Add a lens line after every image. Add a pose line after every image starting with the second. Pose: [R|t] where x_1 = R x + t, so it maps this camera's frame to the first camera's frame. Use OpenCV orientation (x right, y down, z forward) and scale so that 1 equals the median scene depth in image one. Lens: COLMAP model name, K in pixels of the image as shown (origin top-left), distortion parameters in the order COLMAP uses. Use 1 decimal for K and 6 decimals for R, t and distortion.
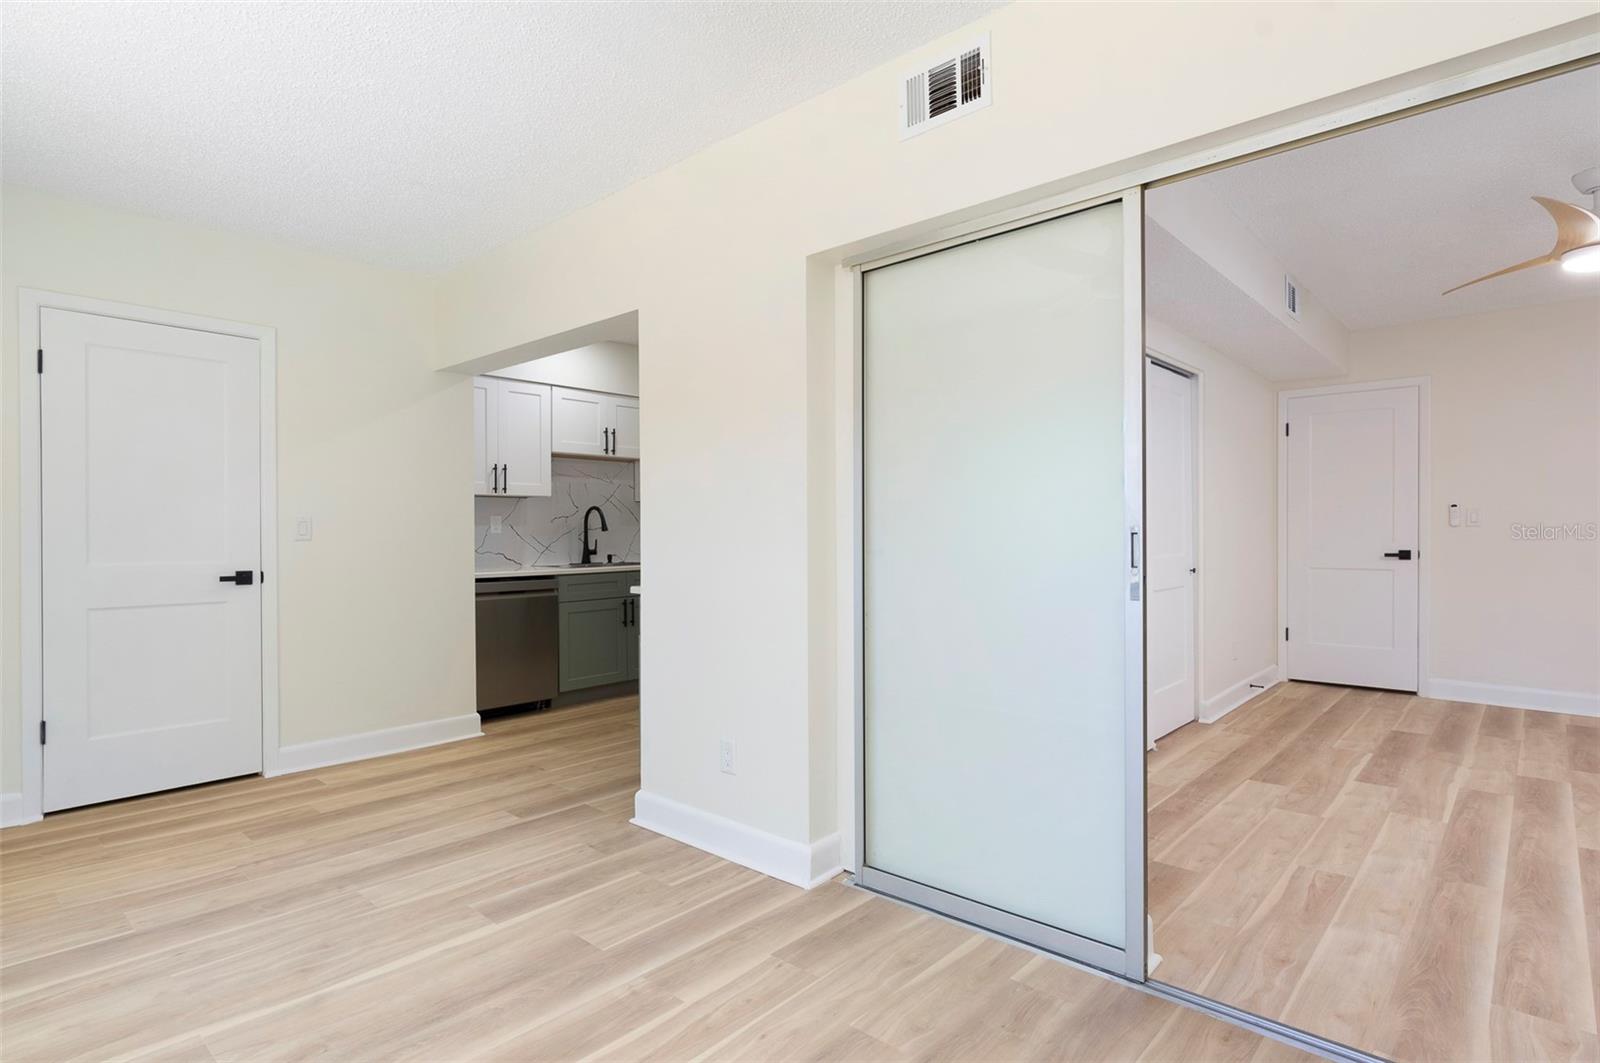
lens RADIAL K [[836.5, 0, 806.0], [0, 836.5, 537.0], [0, 0, 1]] dist [-0.002491, 0.003924]
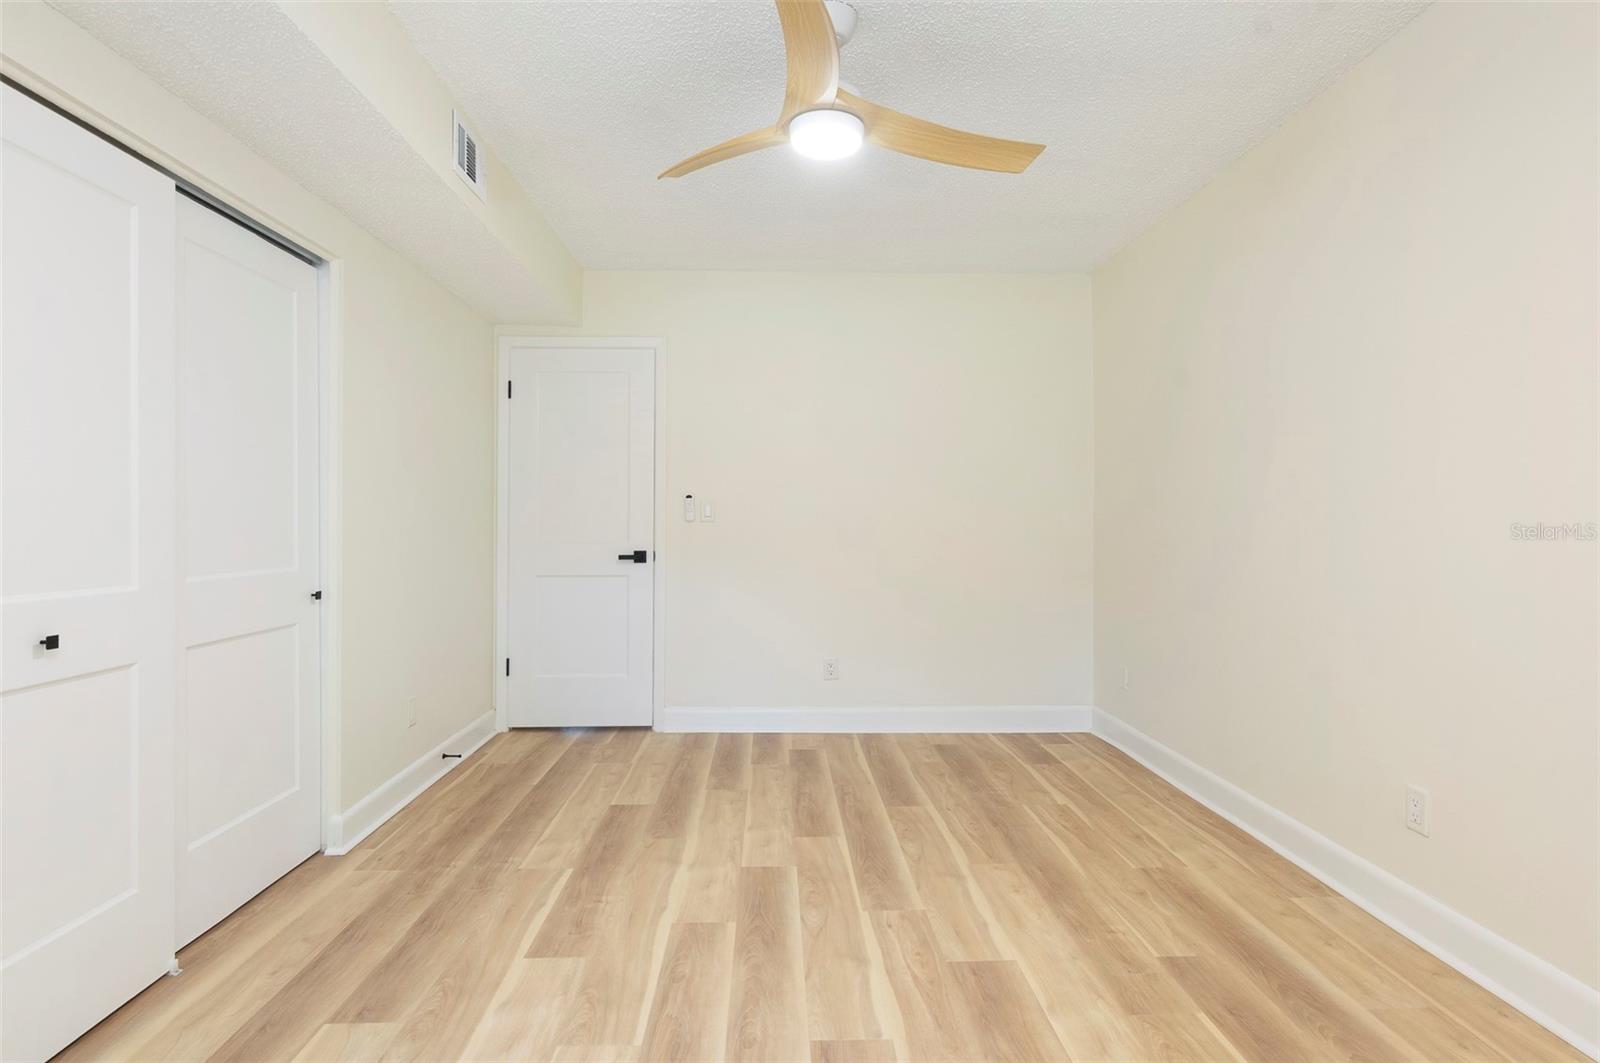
lens RADIAL K [[865.8, 0, 829.3], [0, 865.8, 509.0], [0, 0, 1]] dist [-0.015311, -0.006931]
pose [[0.703492, 0.015508, 0.710533, 0.356479], [0.002933, 0.999690, -0.024723, -0.004407], [-0.710697, 0.019477, 0.703229, 0.402420]]
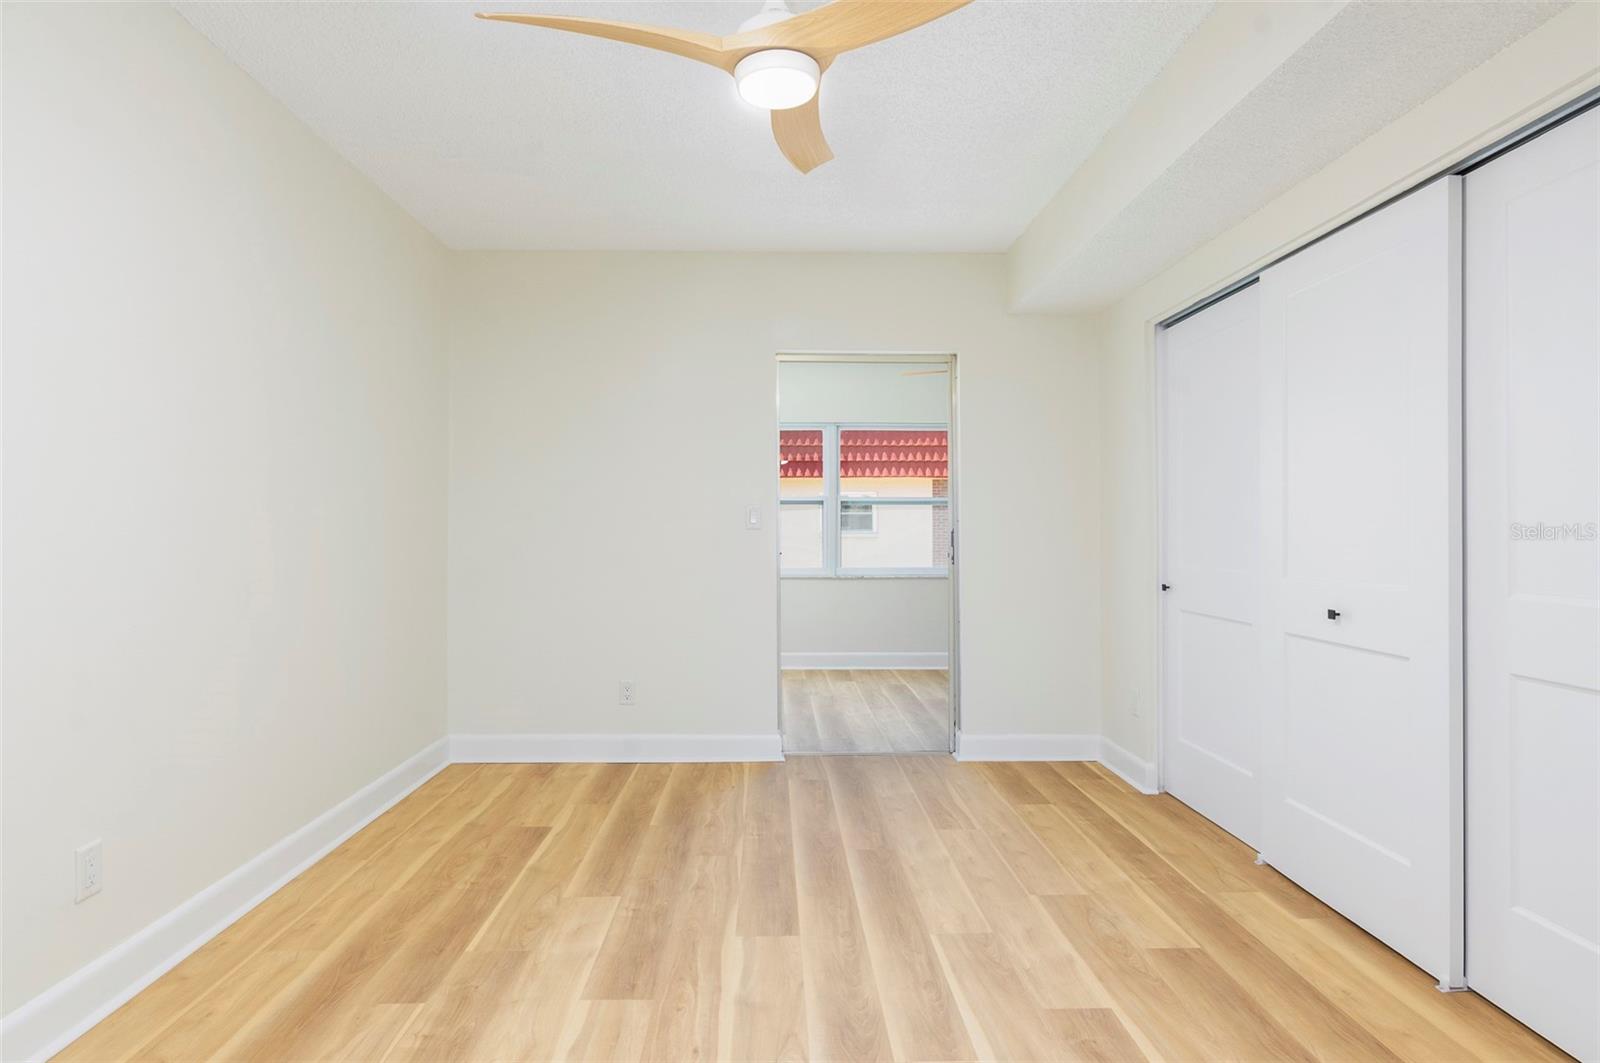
lens RADIAL K [[836.5, 0, 804.0], [0, 836.5, 530.8], [0, 0, 1]] dist [-0.002491, 0.003924]
pose [[-0.721679, 0.007267, -0.692190, 1.100009], [-0.000333, 0.999941, 0.010846, -0.016776], [0.692228, 0.008058, -0.721634, 1.180565]]
